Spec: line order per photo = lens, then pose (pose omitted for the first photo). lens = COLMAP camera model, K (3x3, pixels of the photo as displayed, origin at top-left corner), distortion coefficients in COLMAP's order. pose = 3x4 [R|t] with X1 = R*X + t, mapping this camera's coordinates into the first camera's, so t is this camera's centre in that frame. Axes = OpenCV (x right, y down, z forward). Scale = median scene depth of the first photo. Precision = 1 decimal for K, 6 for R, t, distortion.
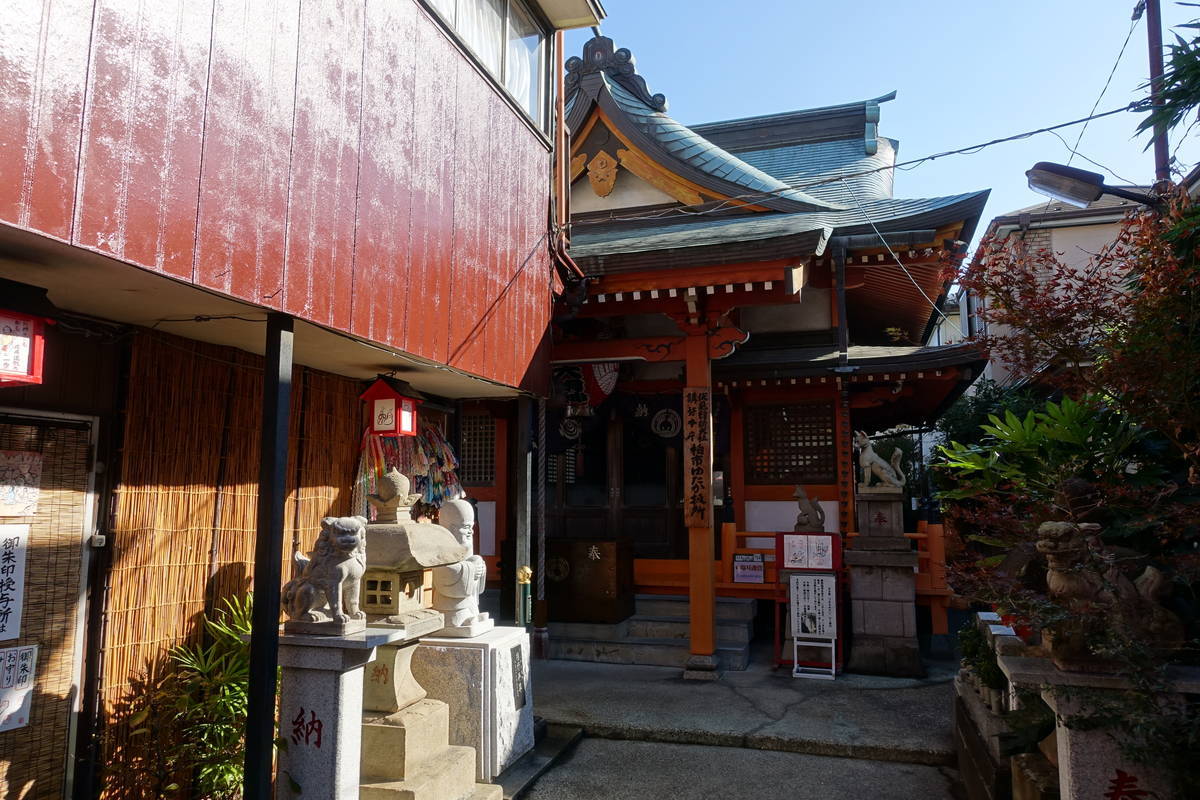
lens RADIAL K [[819.7, 0, 603.5], [0, 819.7, 400.1], [0, 0, 1]] dist [-0.003291, -0.002905]
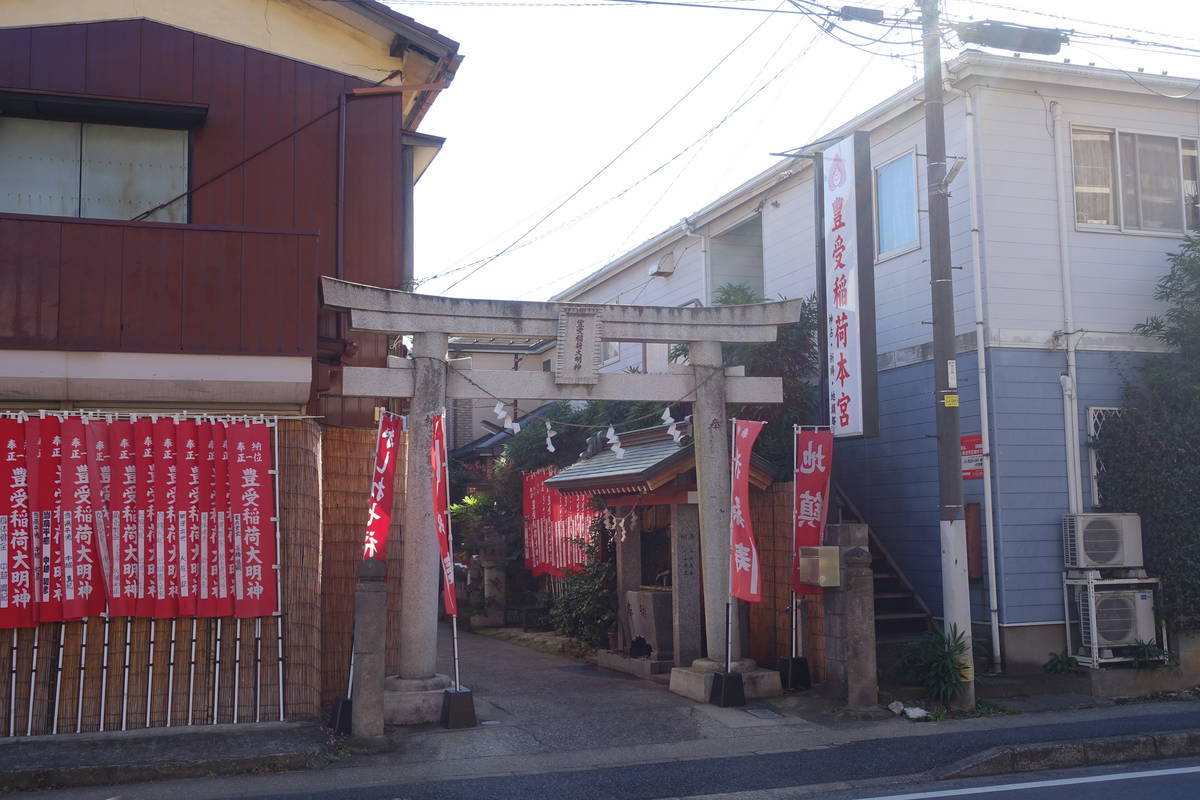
lens RADIAL K [[1290.6, 0, 602.8], [0, 1290.6, 391.8], [0, 0, 1]] dist [0.007522, 0.000000]
pose [[0.803624, 0.051243, 0.592927, -1.207746], [-0.054720, 0.998428, -0.012123, -0.205085], [-0.592616, -0.022703, 0.805165, -1.929931]]
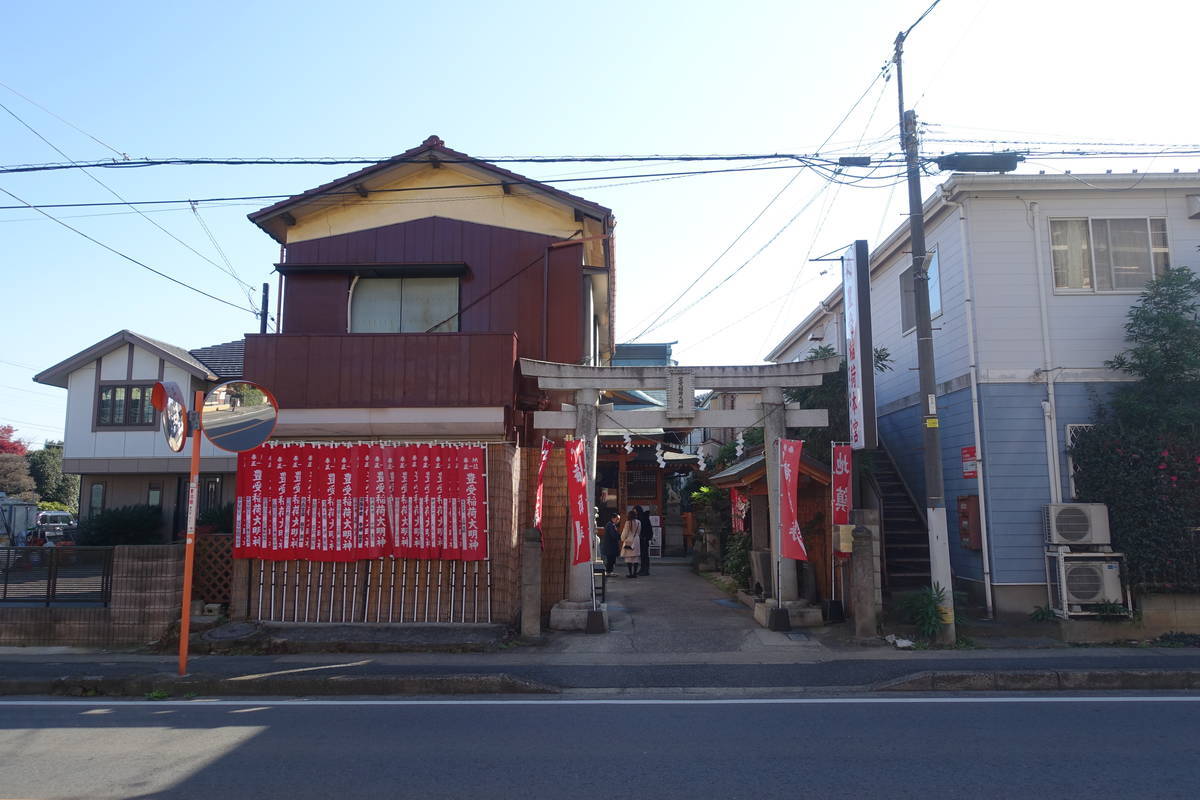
lens RADIAL K [[819.7, 0, 603.9], [0, 819.7, 397.9], [0, 0, 1]] dist [-0.003291, -0.002905]
pose [[0.958180, 0.034701, 0.284055, -0.891410], [-0.030062, 0.999334, -0.020675, -0.232663], [-0.284583, 0.011271, 0.958585, -2.101638]]
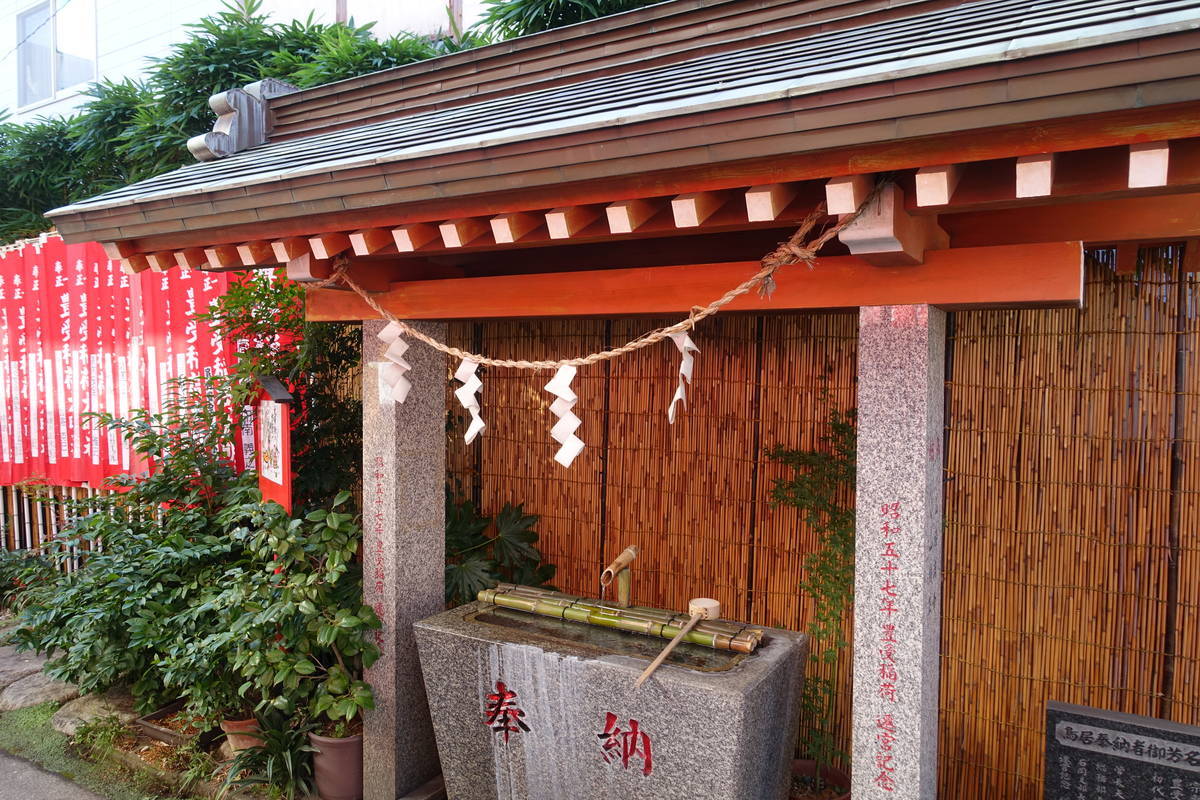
lens RADIAL K [[819.7, 0, 599.3], [0, 819.7, 399.6], [0, 0, 1]] dist [-0.003291, -0.002905]
pose [[0.247078, -0.033275, 0.968424, -0.331463], [-0.118622, 0.990855, 0.064310, -0.053991], [-0.961707, -0.130766, 0.240871, -0.533266]]
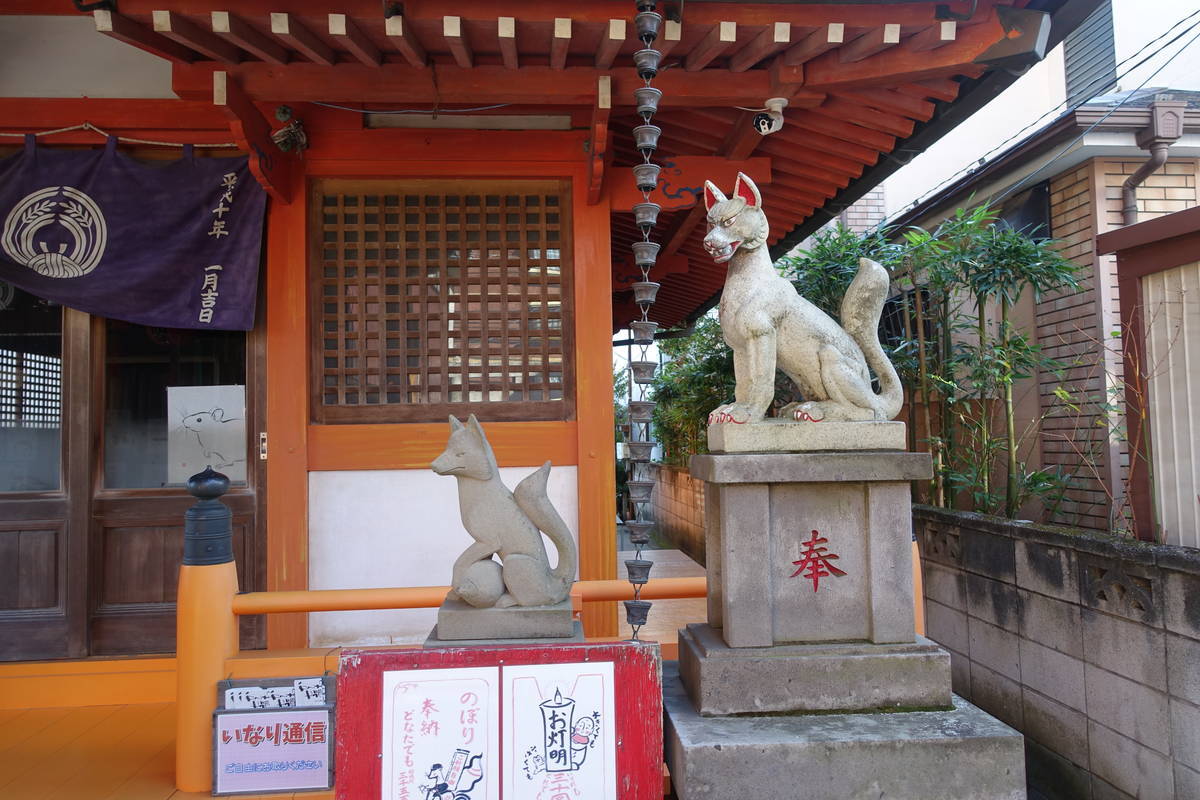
lens RADIAL K [[819.7, 0, 599.4], [0, 819.7, 397.2], [0, 0, 1]] dist [-0.003291, -0.002905]
pose [[0.926373, 0.002168, 0.376601, 0.202208], [-0.025950, 0.997974, 0.058088, 0.090311], [-0.375712, -0.063584, 0.924553, 0.836422]]
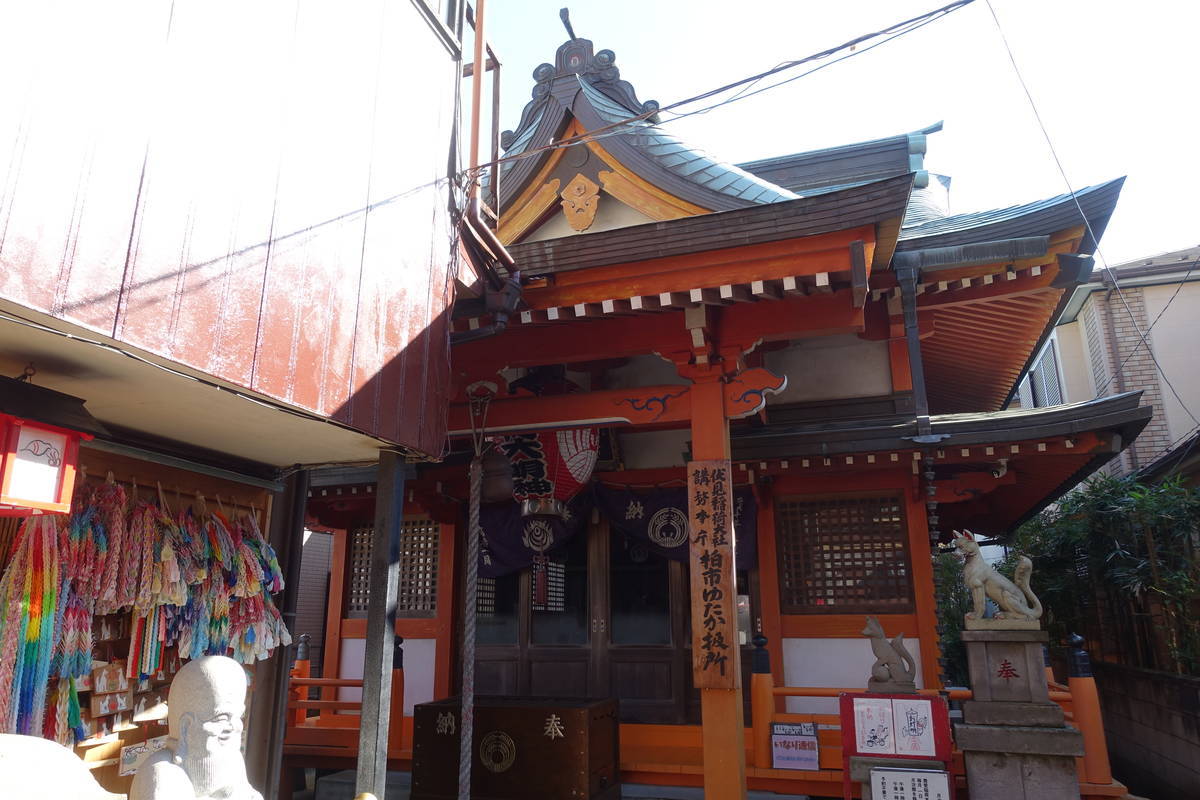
lens RADIAL K [[819.7, 0, 603.3], [0, 819.7, 398.9], [0, 0, 1]] dist [-0.003291, -0.002905]
pose [[0.999862, -0.007624, -0.014745, 0.041169], [0.005333, 0.988732, -0.149600, 0.031797], [0.015720, 0.149500, 0.988637, 0.354753]]
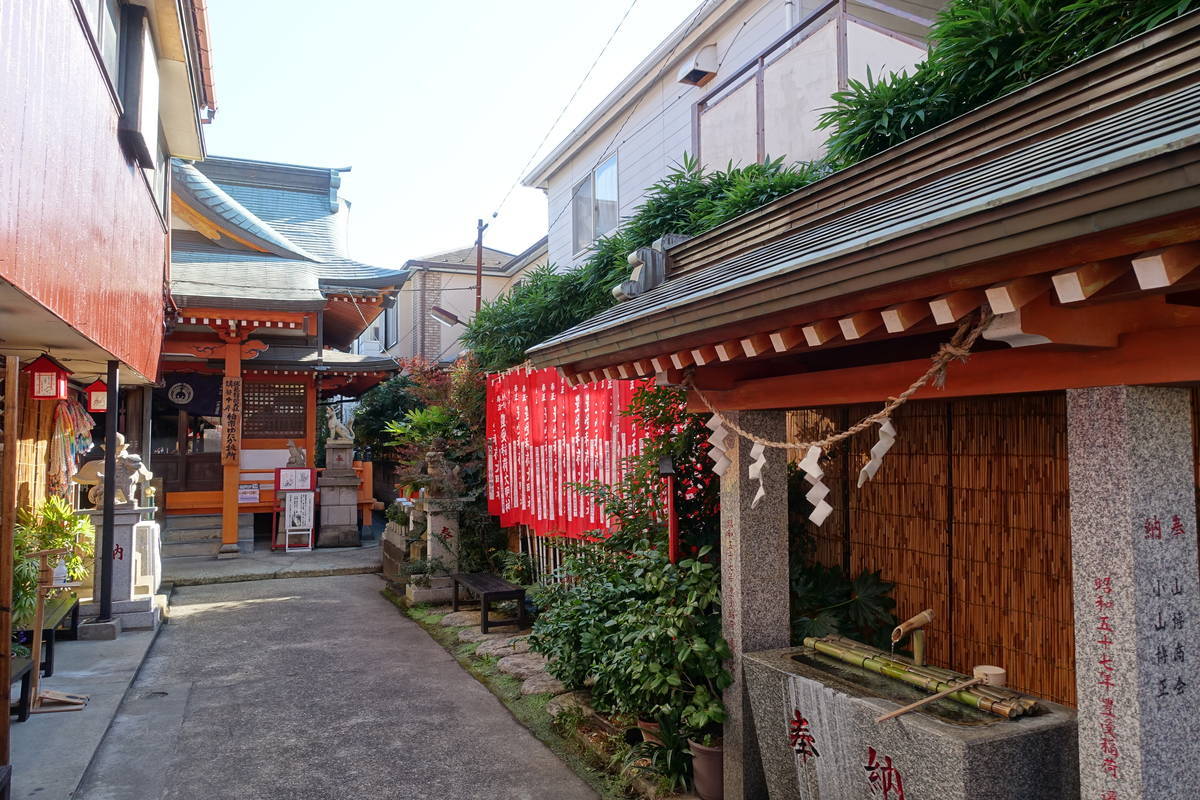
lens RADIAL K [[819.7, 0, 602.2], [0, 819.7, 396.5], [0, 0, 1]] dist [-0.003291, -0.002905]
pose [[0.762702, 0.033742, 0.645869, -0.357952], [-0.068072, 0.997279, 0.028285, -0.070961], [-0.643158, -0.065538, 0.762924, -0.656559]]
